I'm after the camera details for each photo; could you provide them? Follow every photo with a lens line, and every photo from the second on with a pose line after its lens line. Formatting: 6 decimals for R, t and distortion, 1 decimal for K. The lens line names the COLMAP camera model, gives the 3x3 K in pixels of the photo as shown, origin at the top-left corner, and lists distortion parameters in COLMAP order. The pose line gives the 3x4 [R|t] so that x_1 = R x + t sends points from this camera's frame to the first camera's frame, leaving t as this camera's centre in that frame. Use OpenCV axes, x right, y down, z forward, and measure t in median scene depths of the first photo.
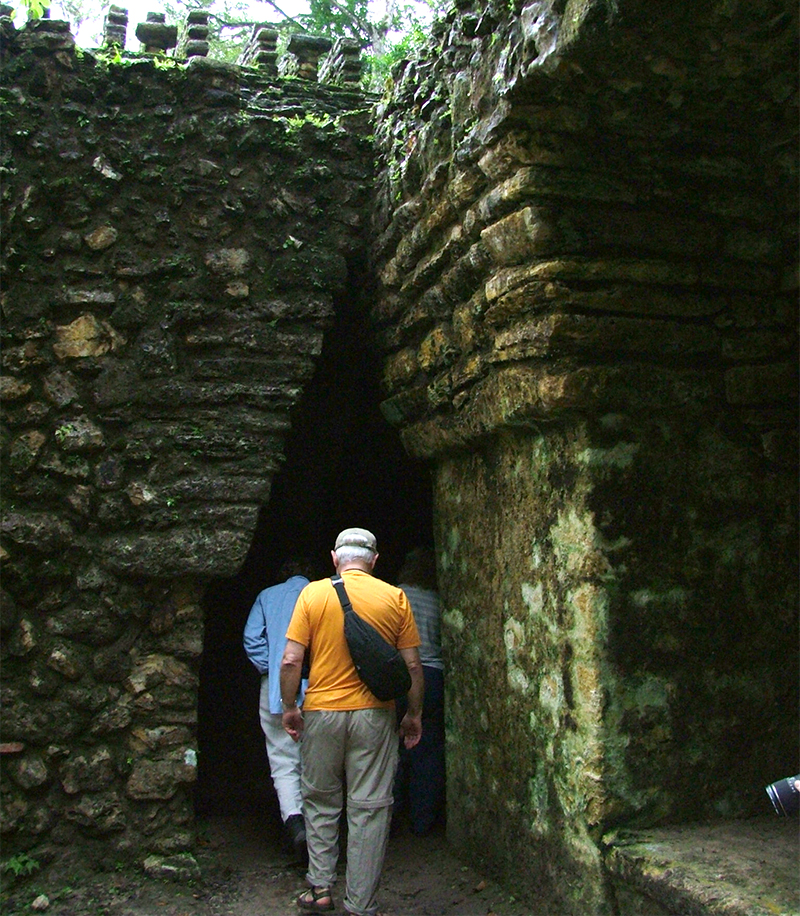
lens RADIAL K [[921.0, 0, 400.0], [0, 921.0, 458.0], [0, 0, 1]] dist [-0.080607, 0.010896]
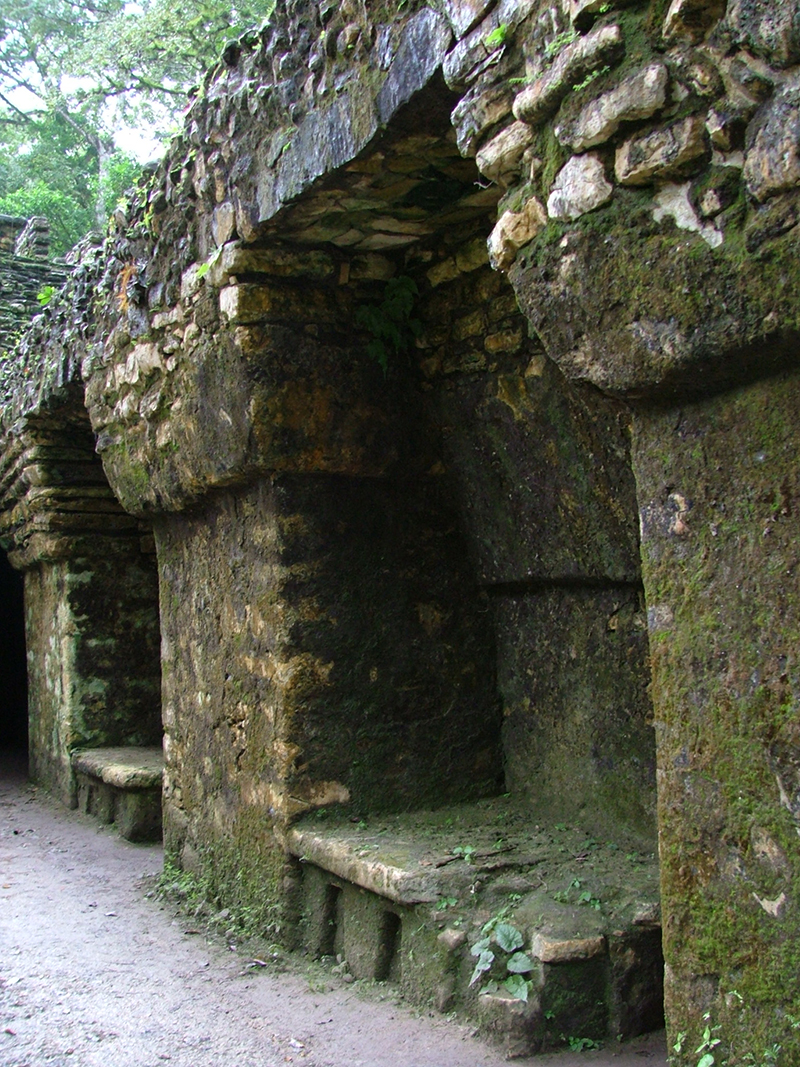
lens RADIAL K [[1227.3, 0, 455.1], [0, 1227.3, 534.3], [0, 0, 1]] dist [-0.206607, 0.346908]
pose [[0.986513, 0.016224, 0.162876, 0.632224], [-0.021454, 0.999307, 0.030405, -0.206448], [-0.162270, -0.033489, 0.986178, -1.923006]]
